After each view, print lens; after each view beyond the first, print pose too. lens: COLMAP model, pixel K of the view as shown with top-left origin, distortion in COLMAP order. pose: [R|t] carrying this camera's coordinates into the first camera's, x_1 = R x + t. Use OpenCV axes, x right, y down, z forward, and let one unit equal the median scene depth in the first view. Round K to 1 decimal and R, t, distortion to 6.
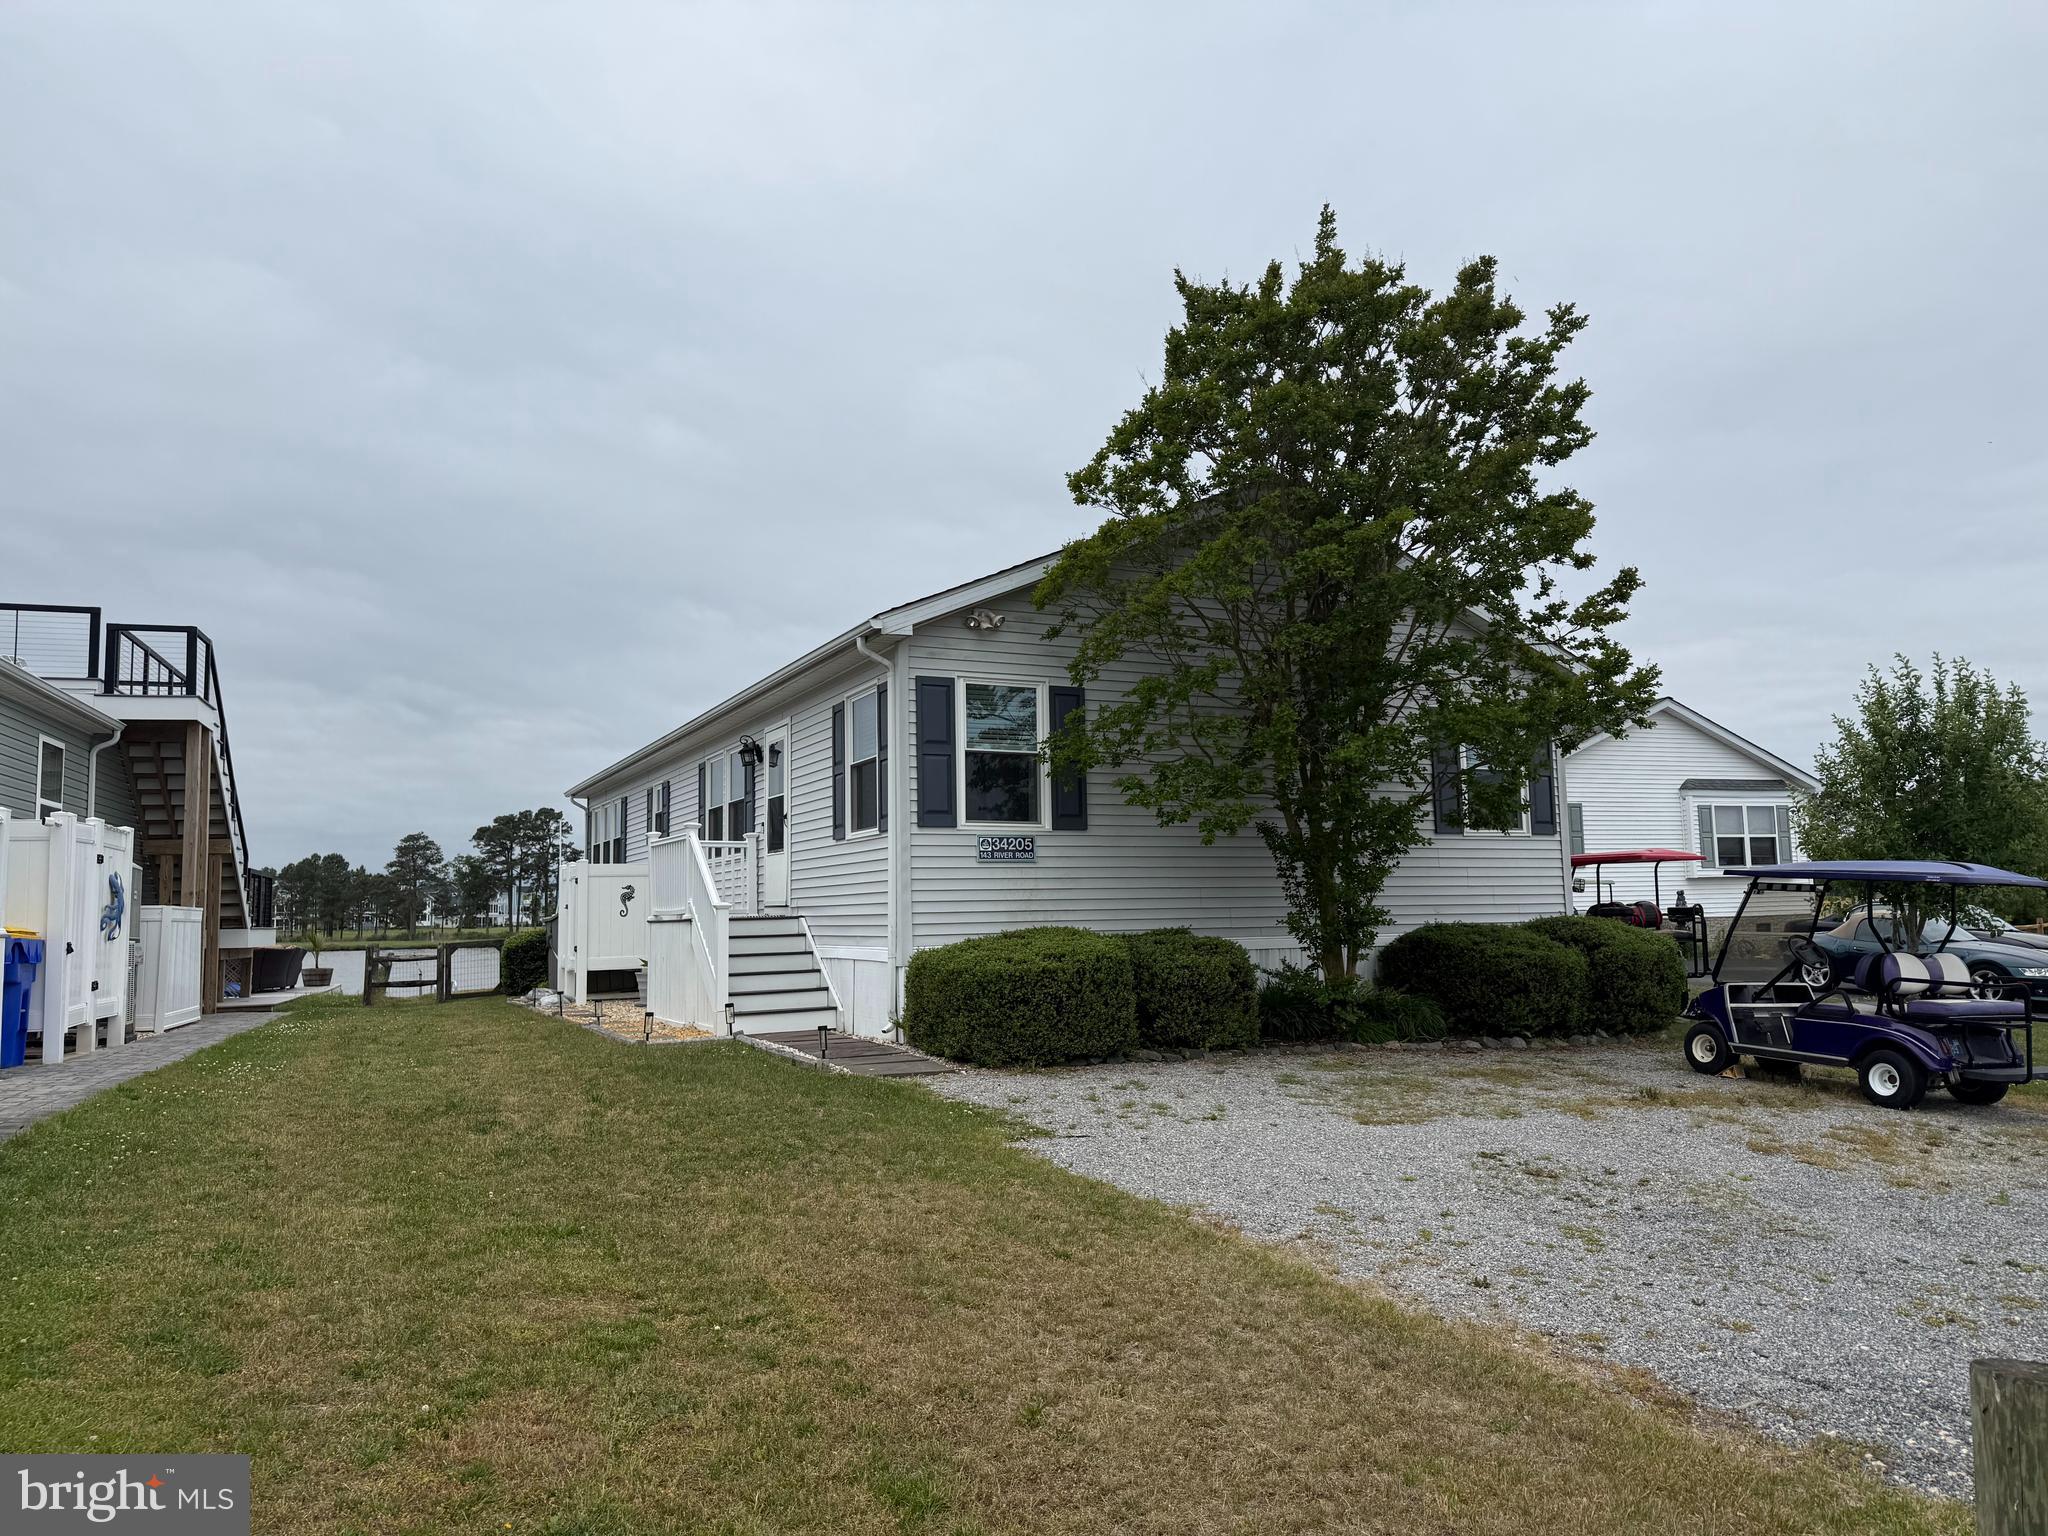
lens RADIAL K [[1391.6, 0, 1047.7], [0, 1391.6, 790.5], [0, 0, 1]] dist [0.123441, -0.247811]
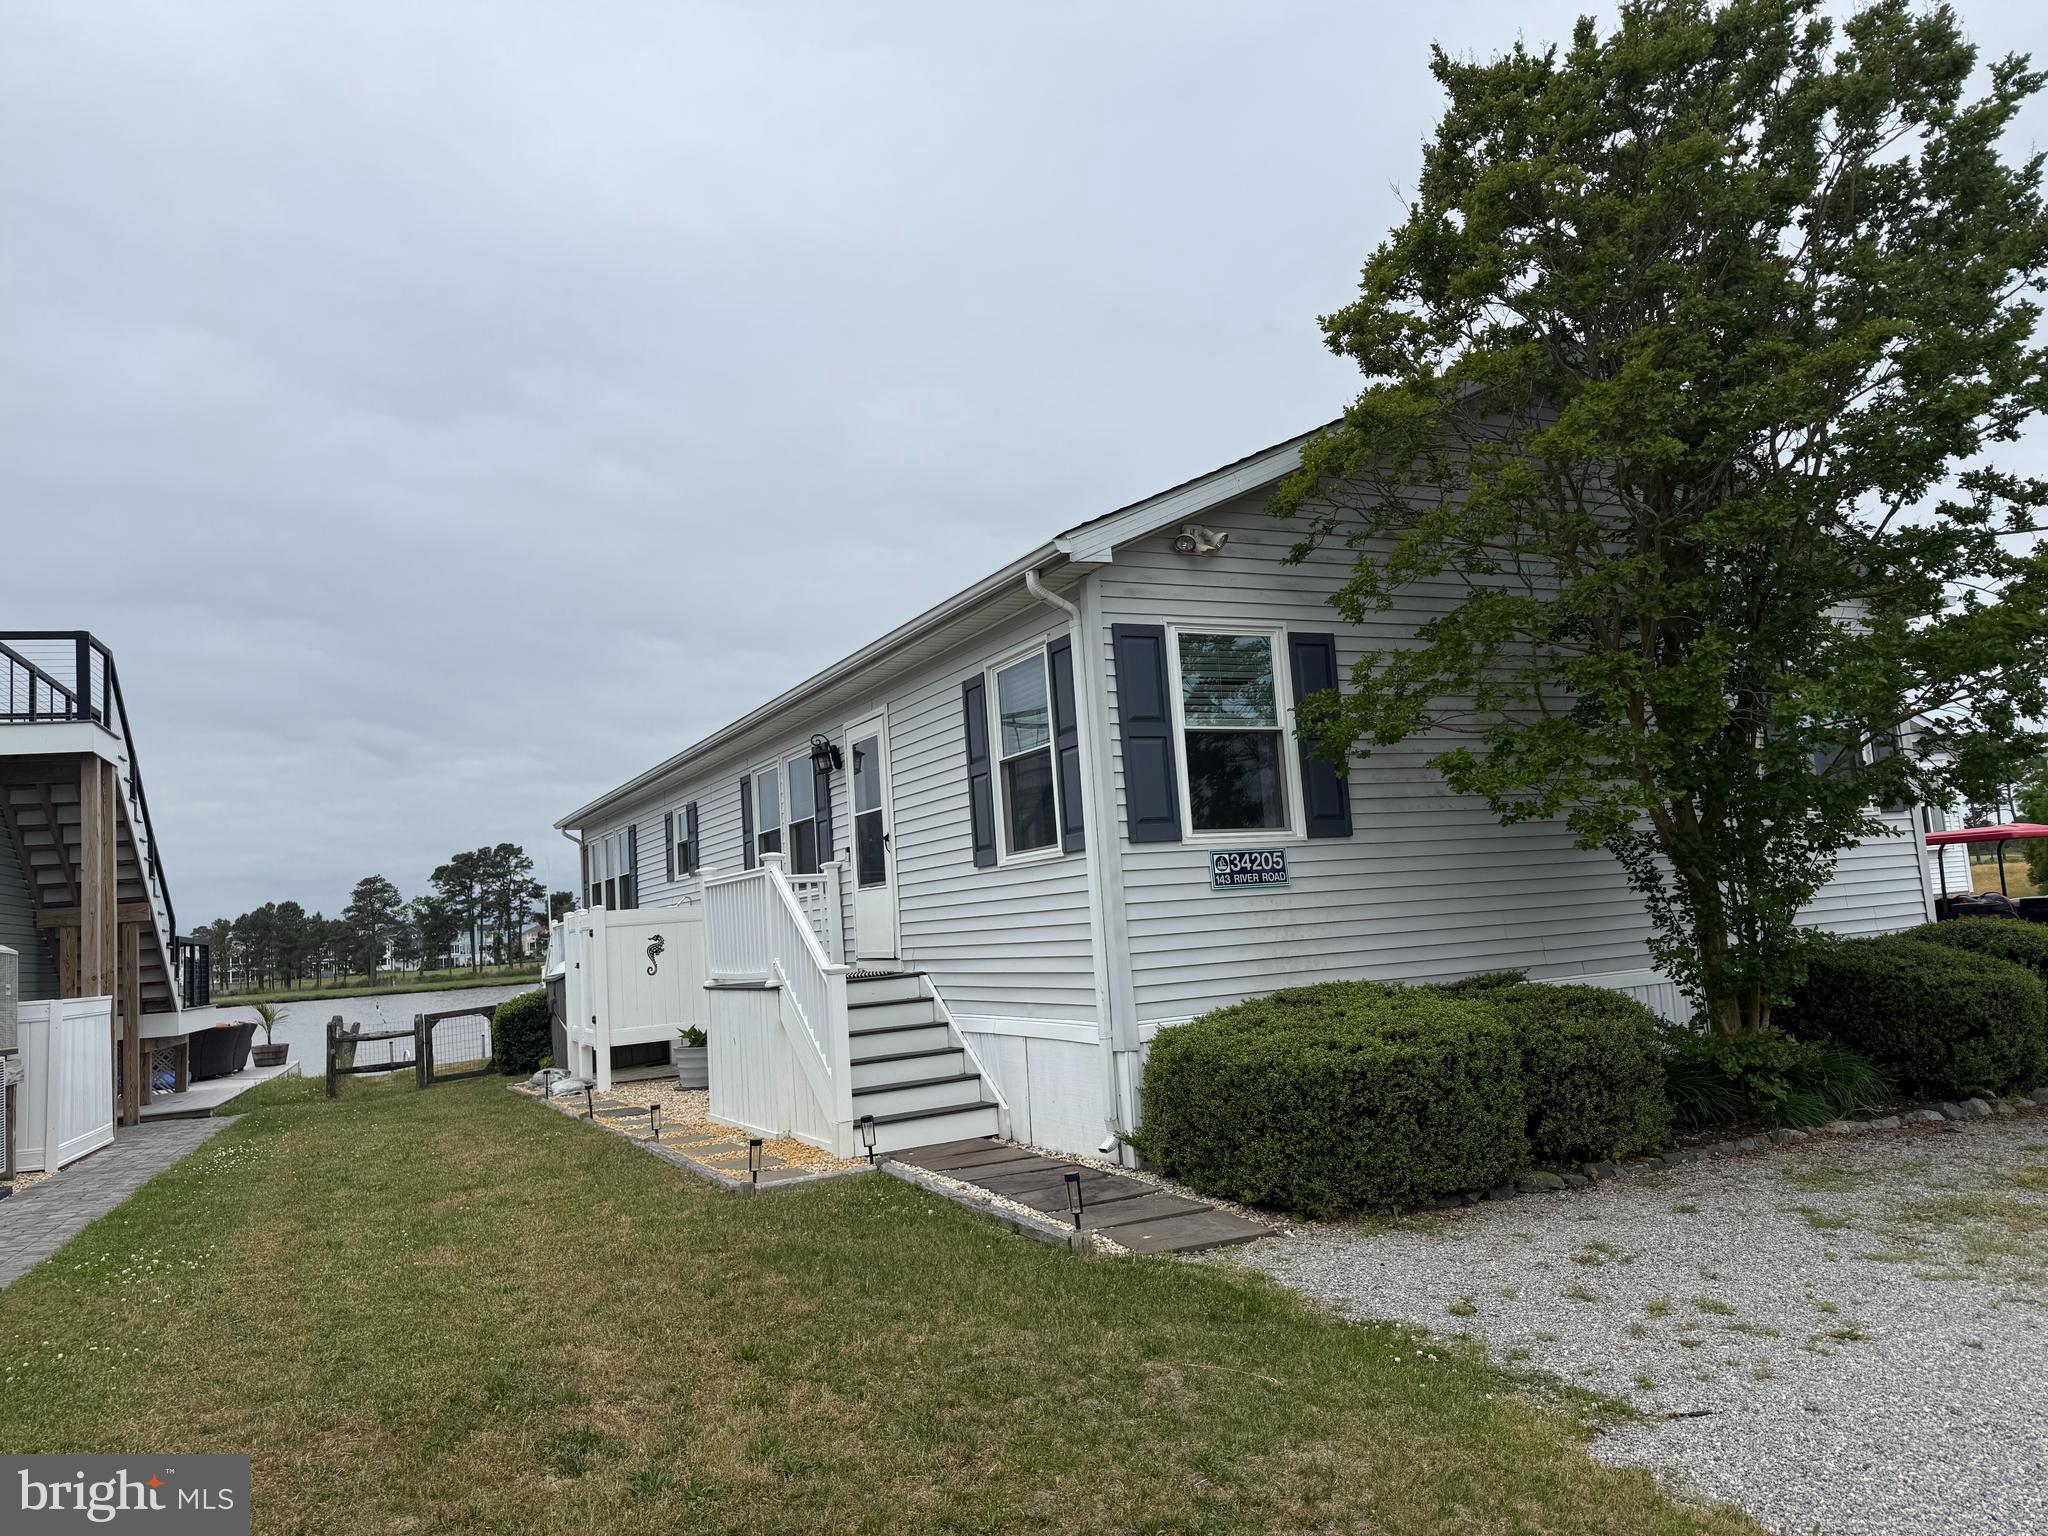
lens RADIAL K [[1403.2, 0, 1024.0], [0, 1403.2, 768.0], [0, 0, 1]] dist [0.086499, -0.142563]
pose [[0.998693, -0.049668, 0.012027, -0.128980], [0.049928, 0.998501, -0.022406, 0.001838], [-0.010896, 0.022977, 0.999677, 0.267101]]
